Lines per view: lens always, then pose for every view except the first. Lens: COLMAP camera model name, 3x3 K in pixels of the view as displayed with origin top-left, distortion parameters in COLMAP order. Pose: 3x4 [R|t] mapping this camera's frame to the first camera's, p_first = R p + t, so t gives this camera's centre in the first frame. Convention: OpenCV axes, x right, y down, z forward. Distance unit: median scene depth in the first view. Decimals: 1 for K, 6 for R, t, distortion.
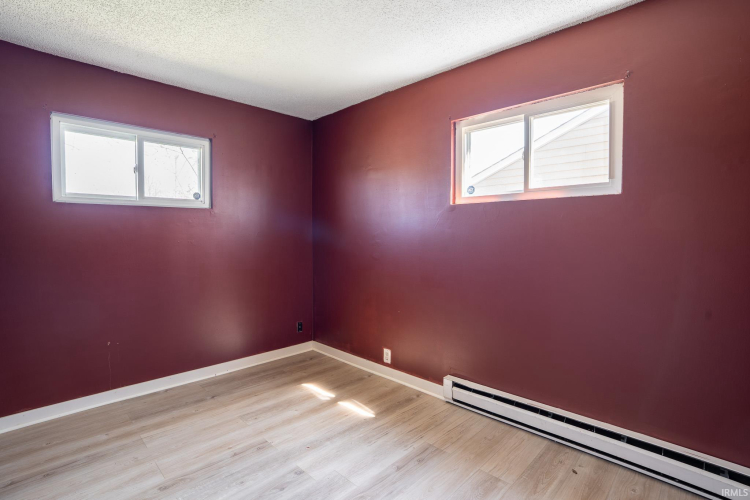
lens RADIAL K [[359.8, 0, 379.1], [0, 359.8, 250.8], [0, 0, 1]] dist [0.000250, 0.002014]
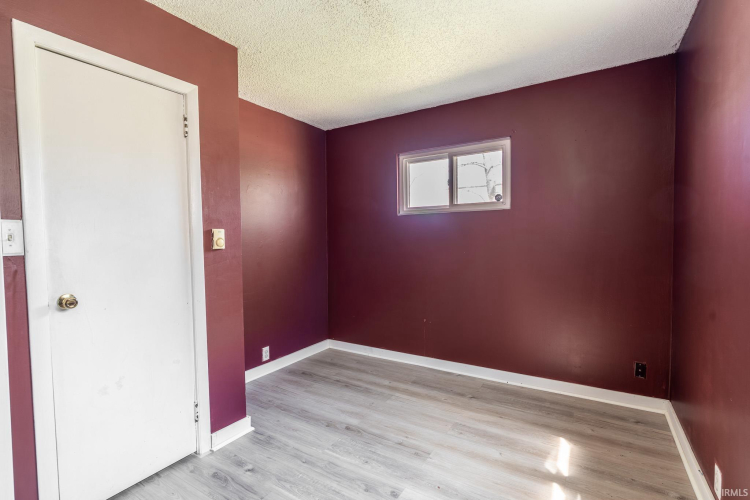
lens RADIAL K [[359.8, 0, 378.6], [0, 359.8, 251.3], [0, 0, 1]] dist [0.000250, 0.002014]
pose [[0.231501, 0.034209, -0.972233, 0.478679], [-0.032239, 0.999102, 0.027478, -0.023572], [0.972300, 0.024983, 0.232396, 0.539867]]
